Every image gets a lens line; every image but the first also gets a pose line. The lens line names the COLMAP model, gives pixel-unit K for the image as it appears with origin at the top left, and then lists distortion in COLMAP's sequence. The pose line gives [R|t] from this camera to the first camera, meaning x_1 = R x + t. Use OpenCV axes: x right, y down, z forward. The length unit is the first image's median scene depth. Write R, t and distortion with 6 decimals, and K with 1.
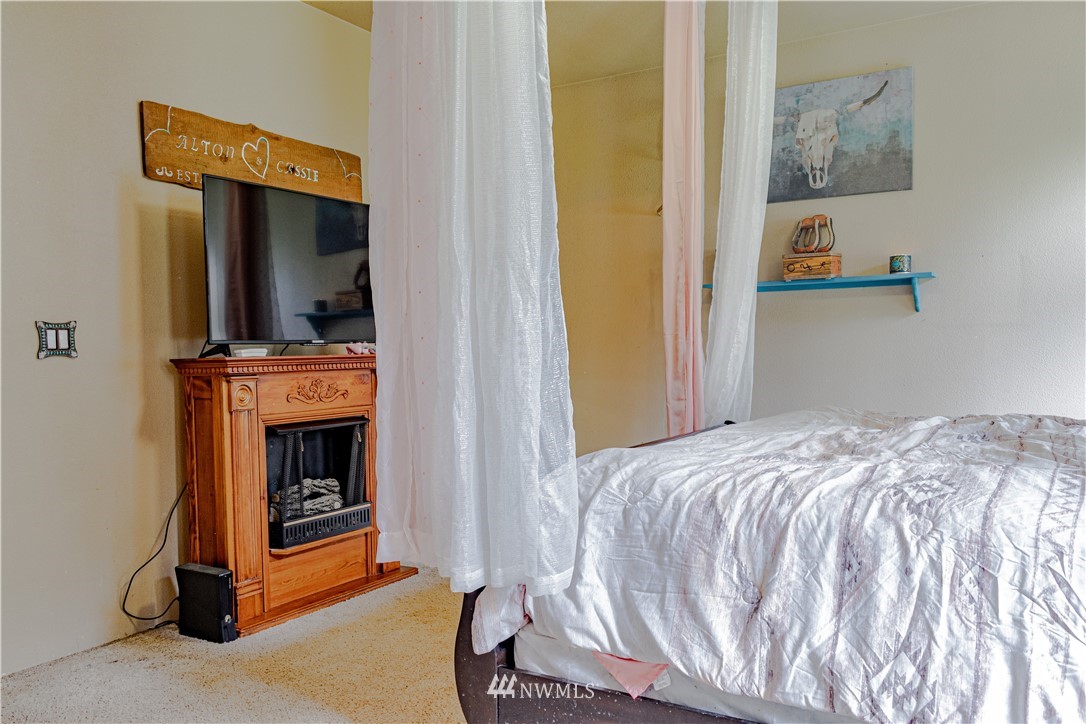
lens RADIAL K [[883.8, 0, 524.6], [0, 883.8, 367.0], [0, 0, 1]] dist [0.011662, 0.008377]
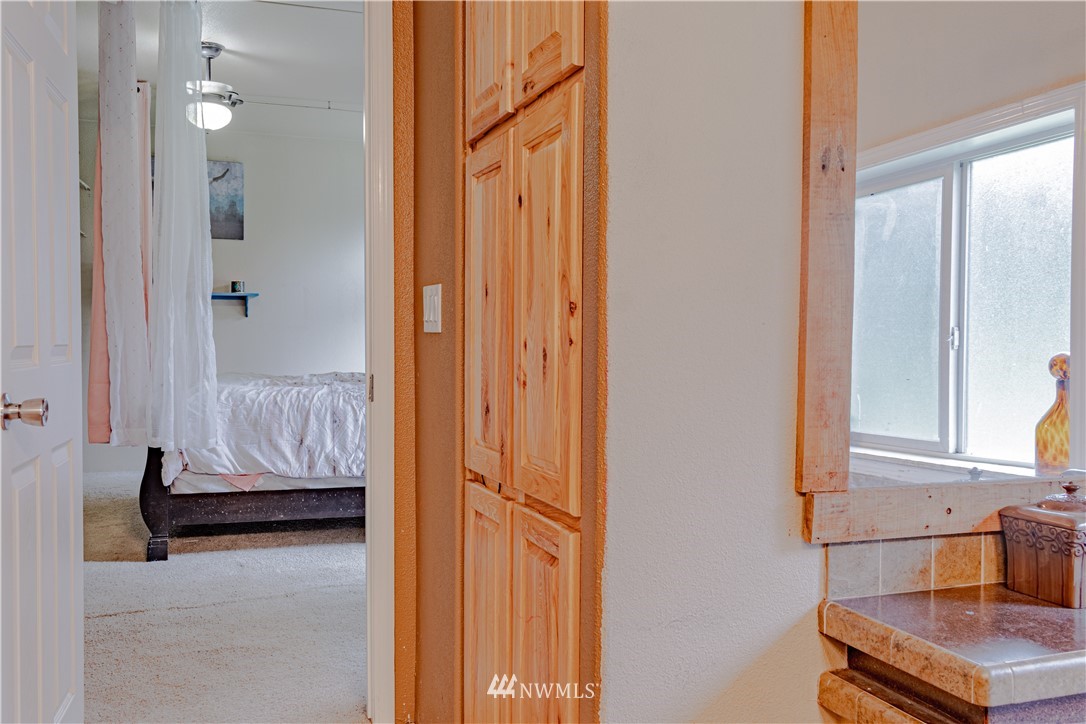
lens RADIAL K [[934.9, 0, 543.0], [0, 934.9, 362.0], [0, 0, 1]] dist [0.009339, 0.012597]
pose [[0.612355, 0.000173, 0.790583, -1.334226], [0.002931, 0.999993, -0.002488, 0.057739], [-0.790578, 0.003841, 0.612350, -1.075558]]
